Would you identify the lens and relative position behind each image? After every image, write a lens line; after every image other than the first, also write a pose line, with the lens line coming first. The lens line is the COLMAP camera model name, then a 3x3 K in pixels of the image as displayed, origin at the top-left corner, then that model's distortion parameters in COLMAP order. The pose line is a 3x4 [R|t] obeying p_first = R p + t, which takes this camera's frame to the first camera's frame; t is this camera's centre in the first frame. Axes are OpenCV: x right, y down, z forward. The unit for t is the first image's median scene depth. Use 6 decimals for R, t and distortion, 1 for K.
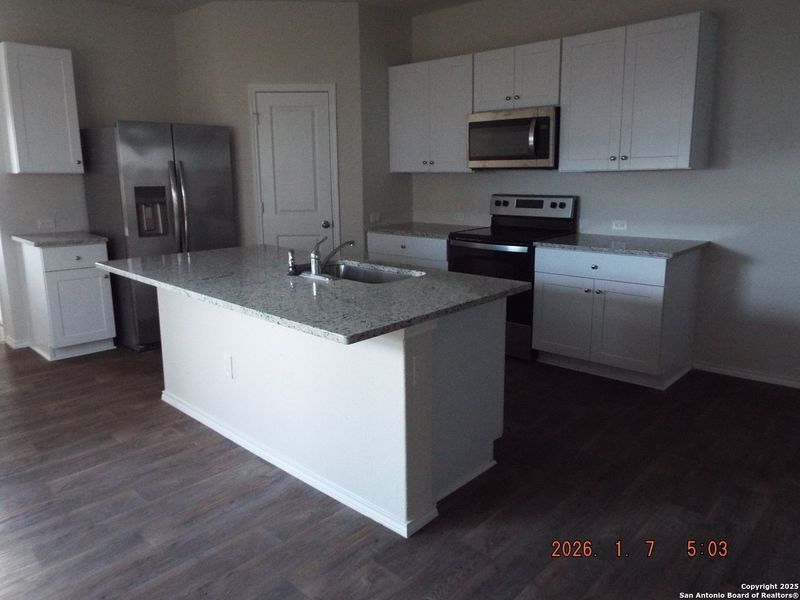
lens RADIAL K [[558.9, 0, 400.0], [0, 558.9, 300.0], [0, 0, 1]] dist [-0.030337, 0.002250]
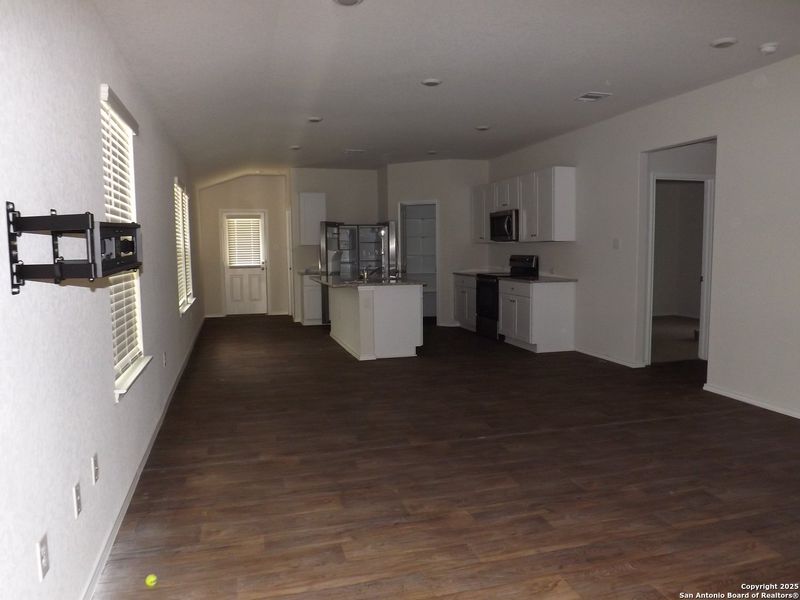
lens RADIAL K [[599.5, 0, 400.0], [0, 599.5, 300.0], [0, 0, 1]] dist [-0.035286, 0.007112]
pose [[0.851765, 0.038794, -0.522486, 1.011504], [-0.103649, 0.990022, -0.095462, 0.204314], [0.513569, 0.135466, 0.847287, -0.926083]]
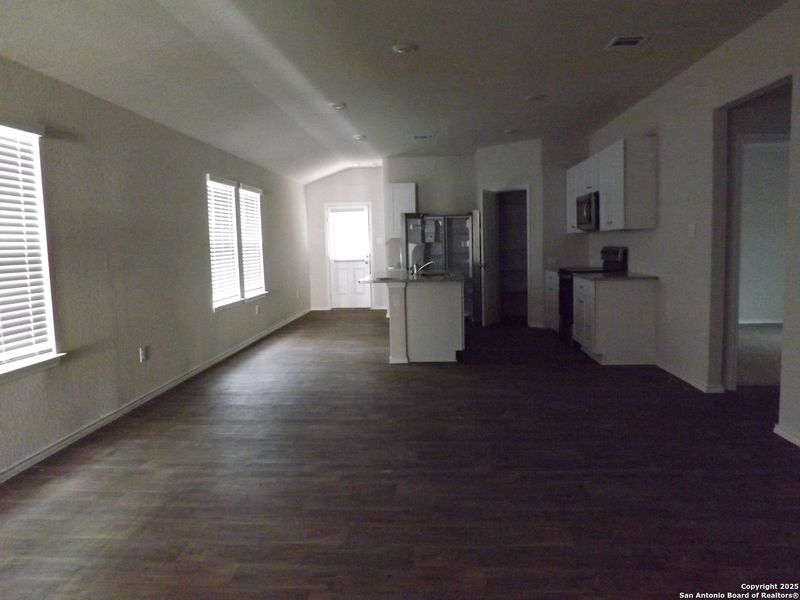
lens RADIAL K [[599.5, 0, 400.0], [0, 599.5, 300.0], [0, 0, 1]] dist [-0.035286, 0.007112]
pose [[0.625384, 0.060835, -0.777942, 1.262461], [-0.144940, 0.988663, -0.039203, 0.115518], [0.766738, 0.137272, 0.627111, -0.492451]]
